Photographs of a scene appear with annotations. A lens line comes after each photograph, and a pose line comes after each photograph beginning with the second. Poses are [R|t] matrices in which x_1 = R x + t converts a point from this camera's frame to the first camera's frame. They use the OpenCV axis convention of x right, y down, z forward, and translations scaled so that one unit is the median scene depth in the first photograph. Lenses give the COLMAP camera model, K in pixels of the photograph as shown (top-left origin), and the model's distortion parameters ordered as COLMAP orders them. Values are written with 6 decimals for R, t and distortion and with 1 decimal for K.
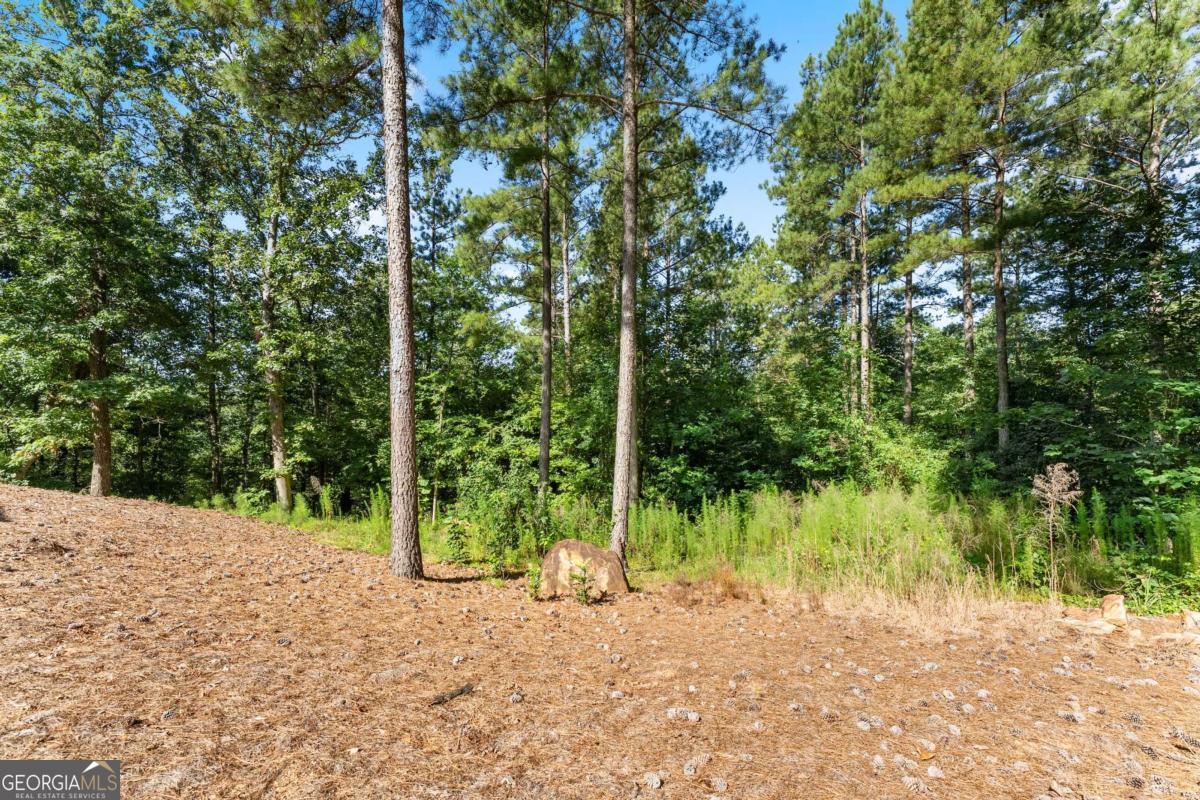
lens RADIAL K [[481.8, 0, 595.8], [0, 481.8, 405.9], [0, 0, 1]] dist [-0.002315, -0.000128]
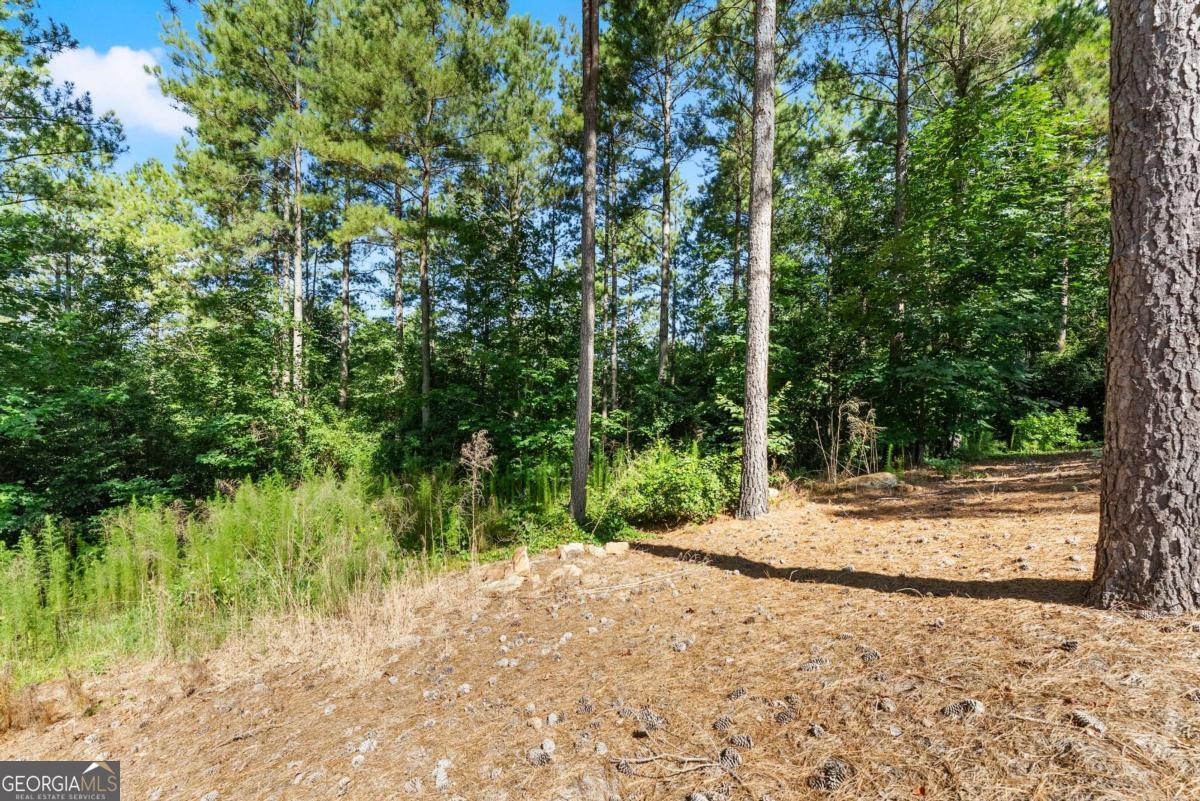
lens RADIAL K [[481.8, 0, 595.9], [0, 481.8, 401.1], [0, 0, 1]] dist [-0.002315, -0.000128]
pose [[0.492248, 0.004464, 0.870443, 0.068395], [-0.011688, 0.999931, 0.001482, 0.018840], [-0.870376, -0.010904, 0.492266, 0.101252]]
